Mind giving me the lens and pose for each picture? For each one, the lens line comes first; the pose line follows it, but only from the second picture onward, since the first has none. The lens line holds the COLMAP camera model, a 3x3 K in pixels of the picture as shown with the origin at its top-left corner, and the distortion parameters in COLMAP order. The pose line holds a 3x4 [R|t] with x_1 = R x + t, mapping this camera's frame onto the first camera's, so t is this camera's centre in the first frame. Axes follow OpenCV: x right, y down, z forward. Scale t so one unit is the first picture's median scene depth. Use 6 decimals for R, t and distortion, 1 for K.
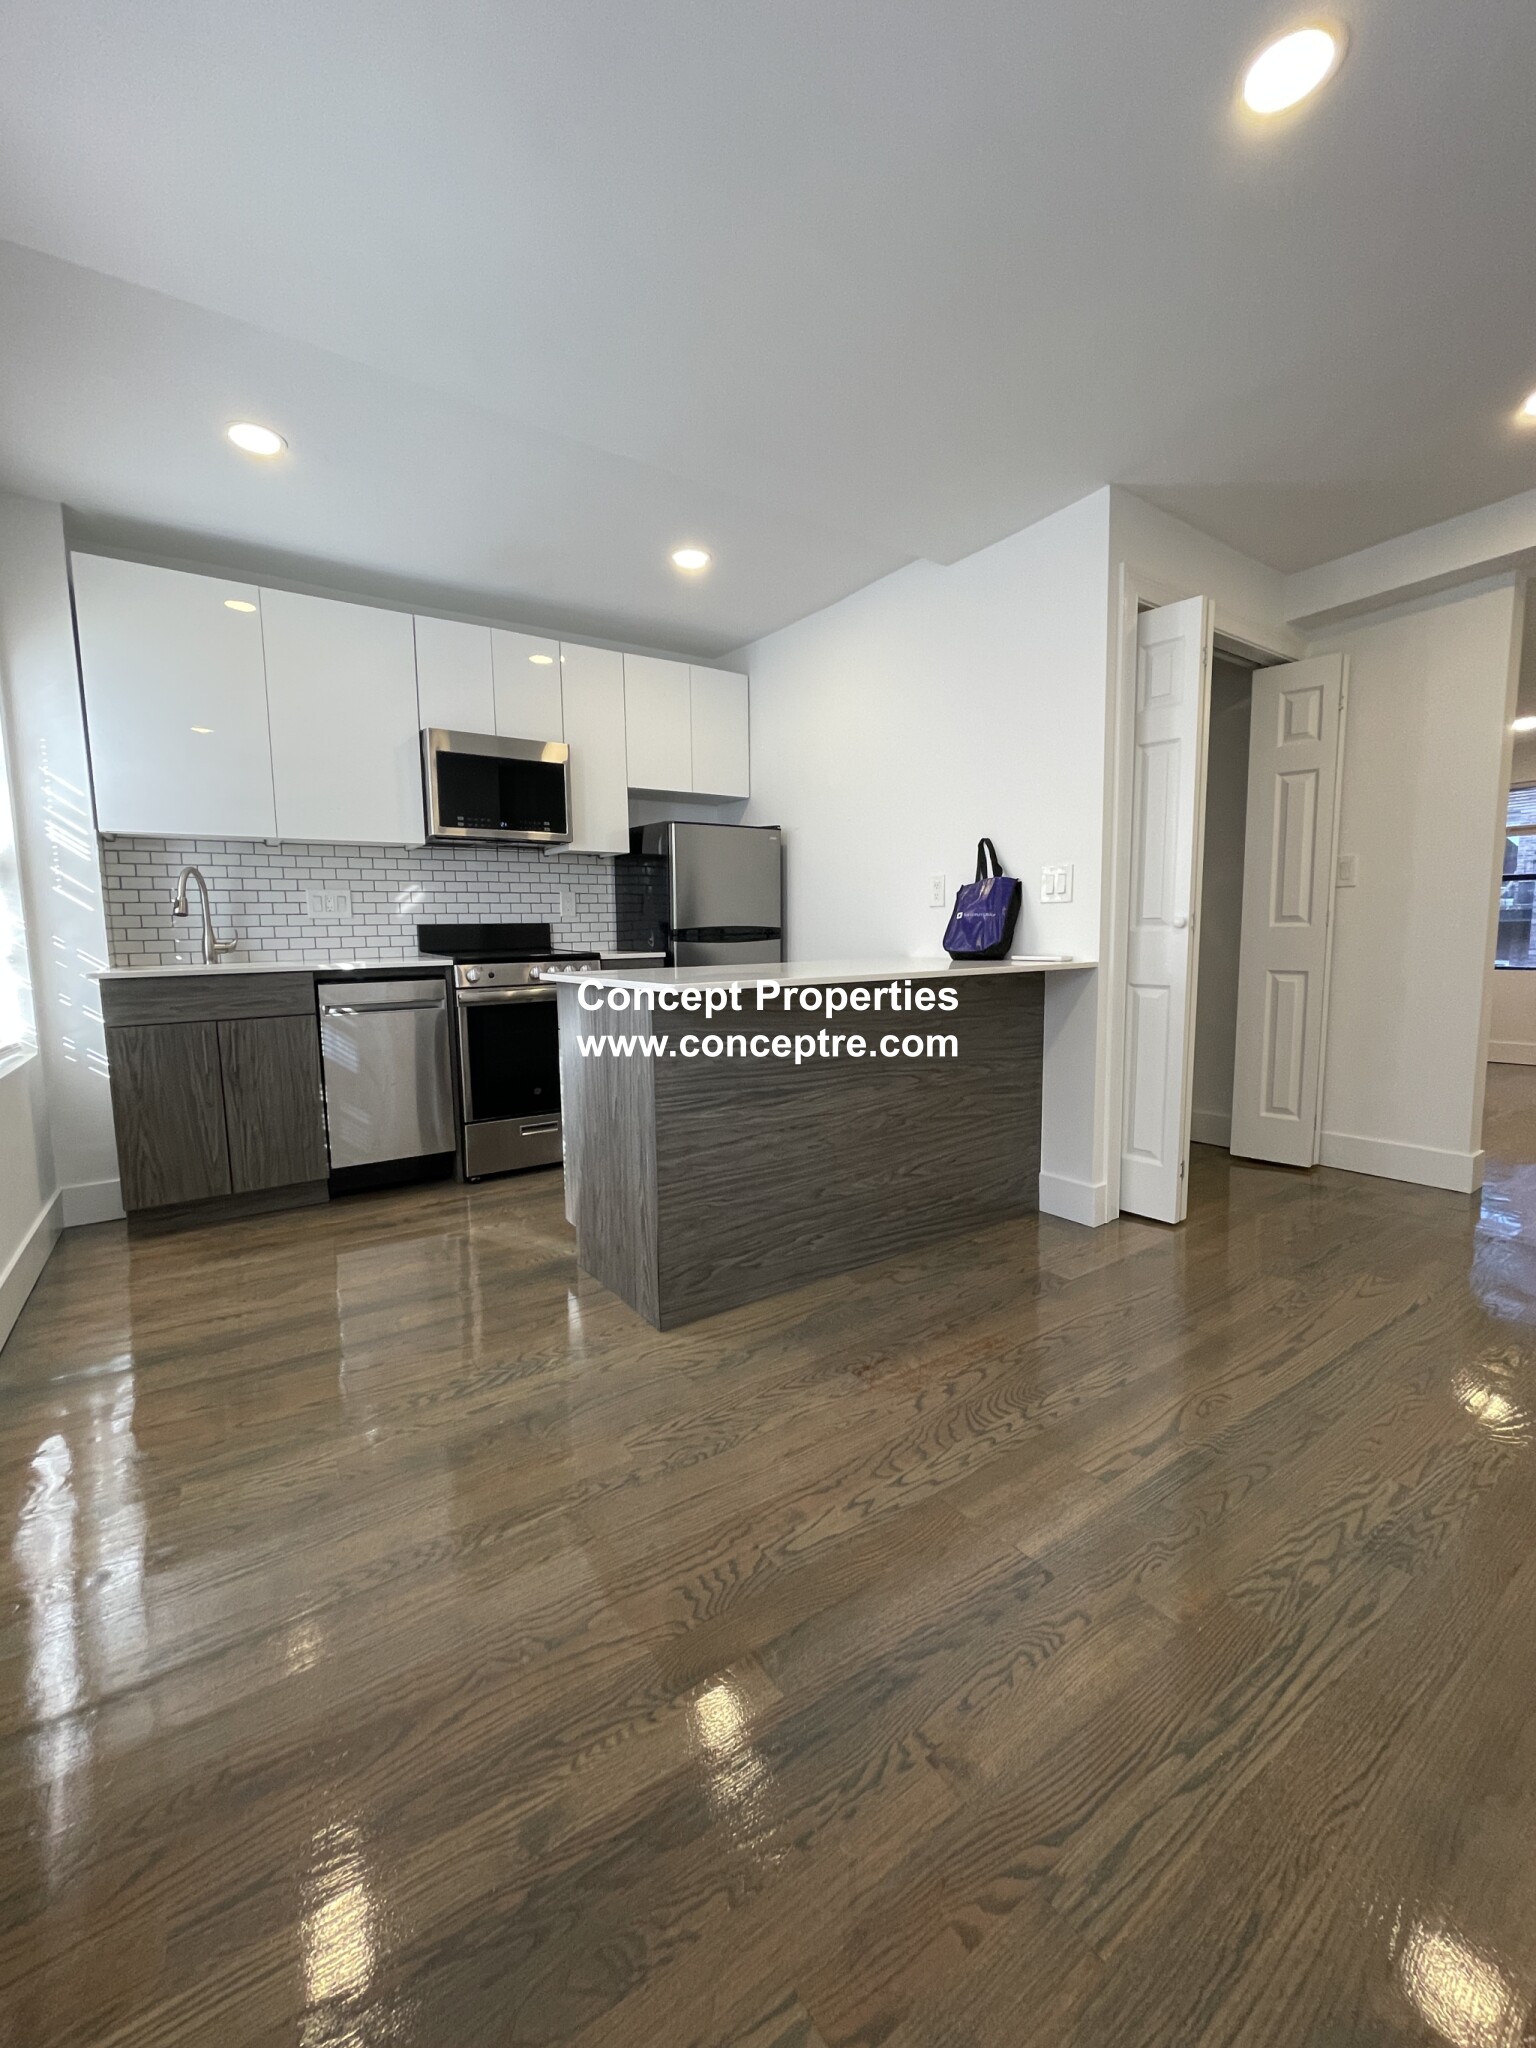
lens RADIAL K [[823.0, 0, 770.7], [0, 823.0, 1017.9], [0, 0, 1]] dist [-0.007544, 0.001430]
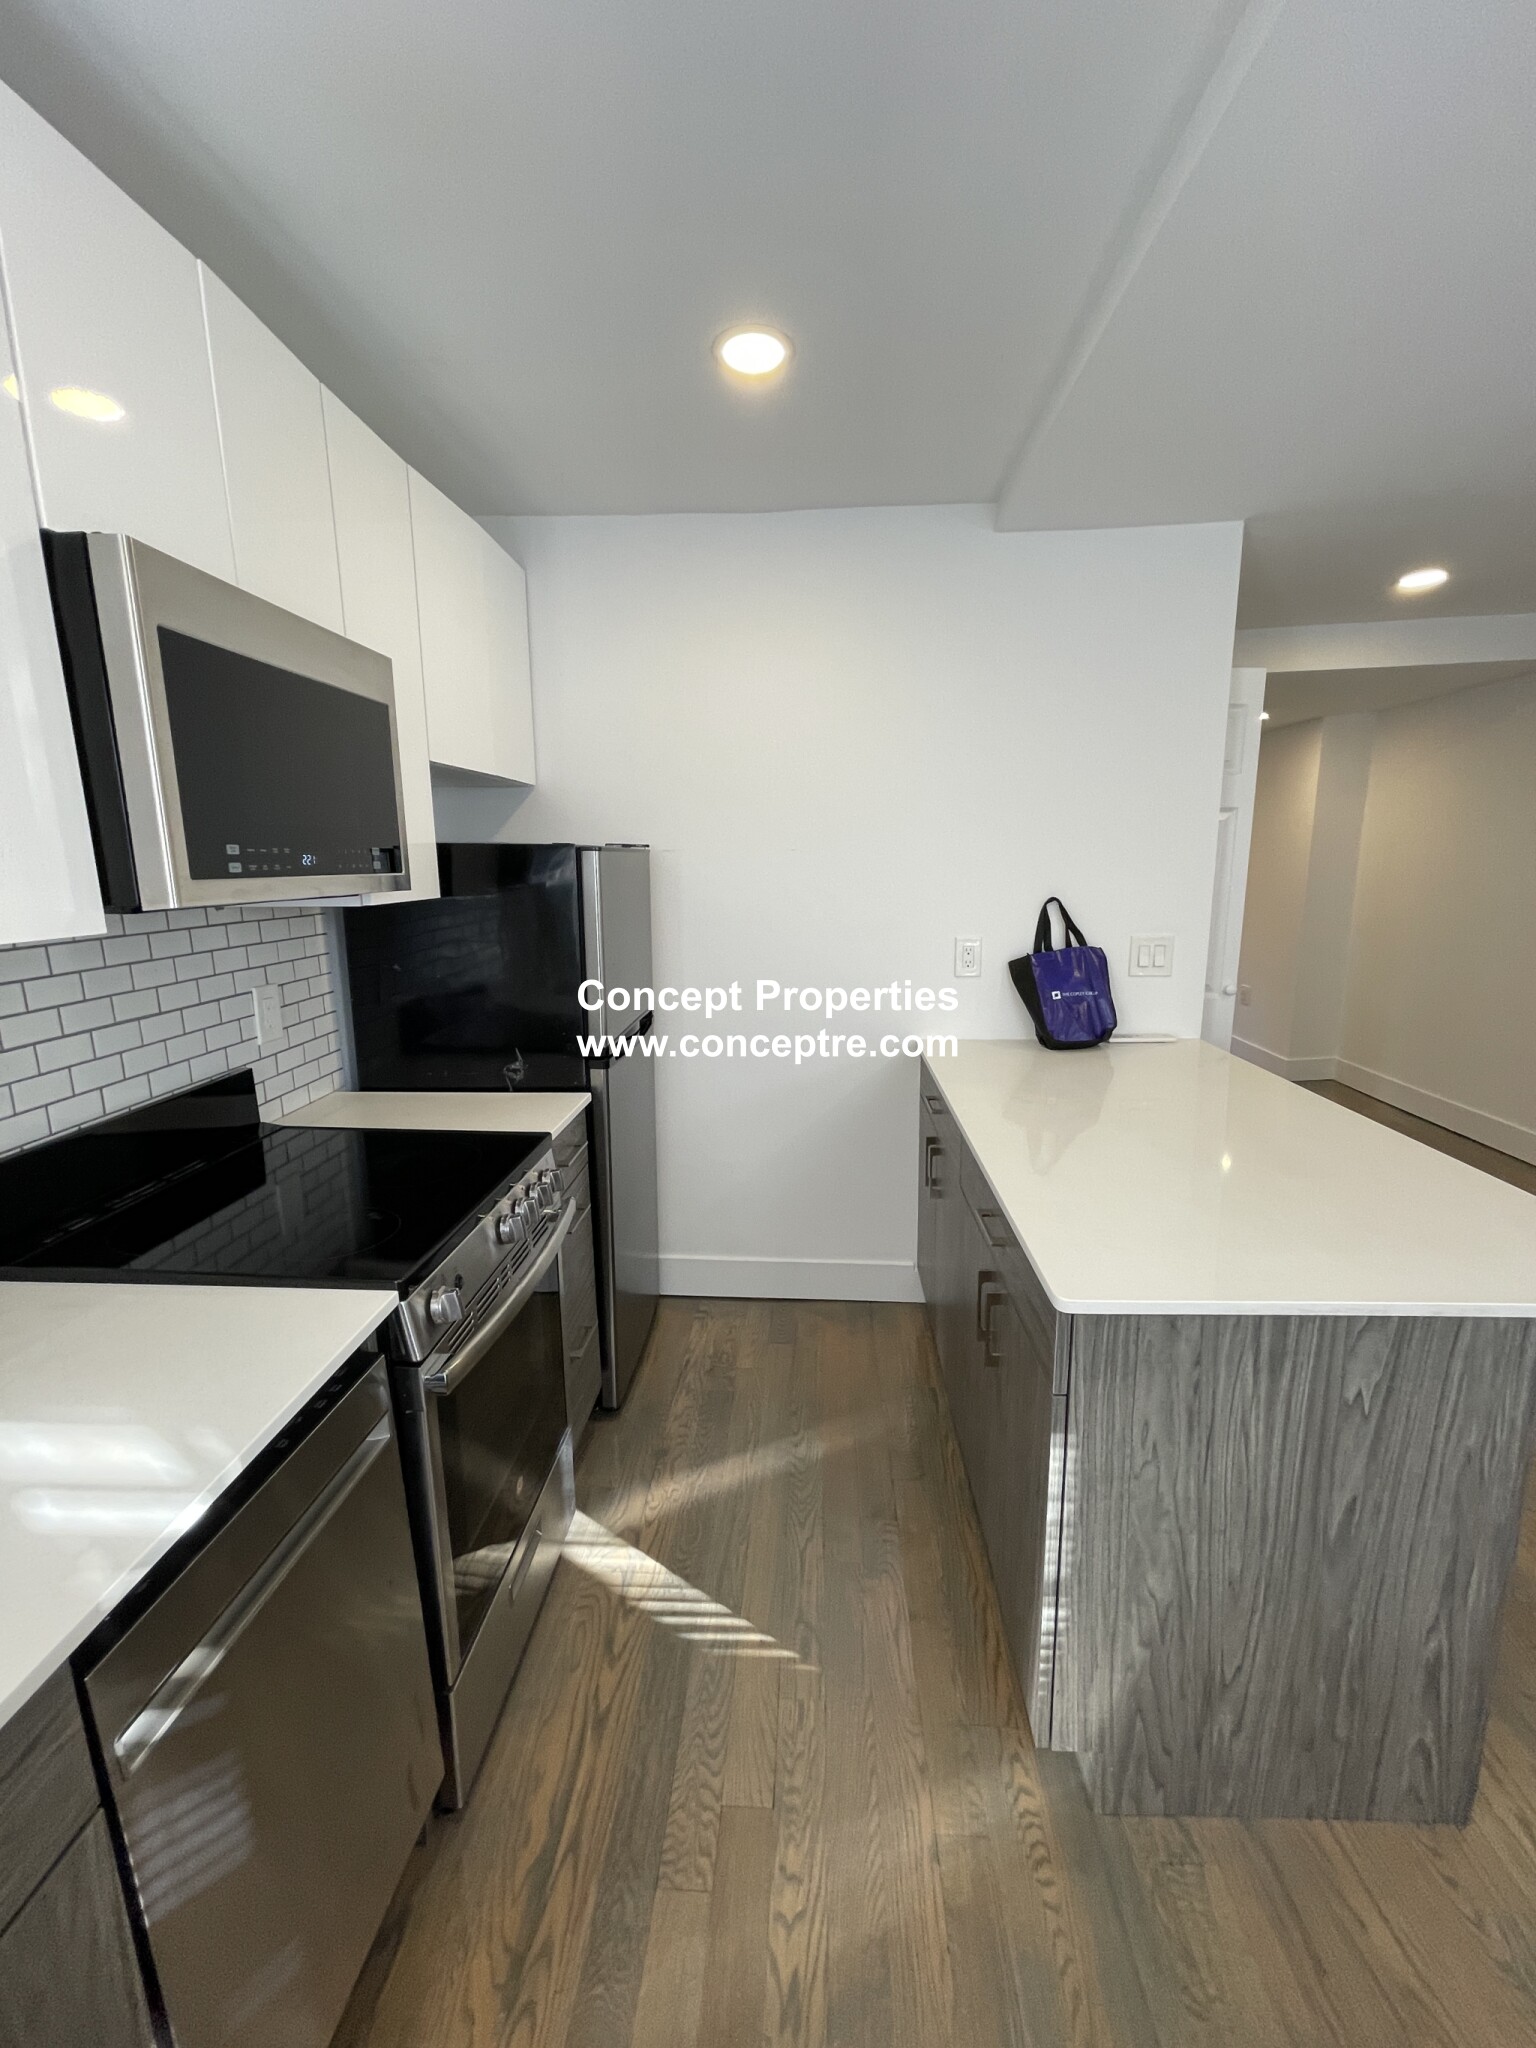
lens RADIAL K [[823.0, 0, 775.4], [0, 823.0, 1015.8], [0, 0, 1]] dist [-0.007544, 0.001430]
pose [[0.618008, -0.142117, 0.773220, -0.749774], [0.091198, 0.989845, 0.109041, -0.286937], [-0.780864, 0.003128, 0.624693, 0.931317]]
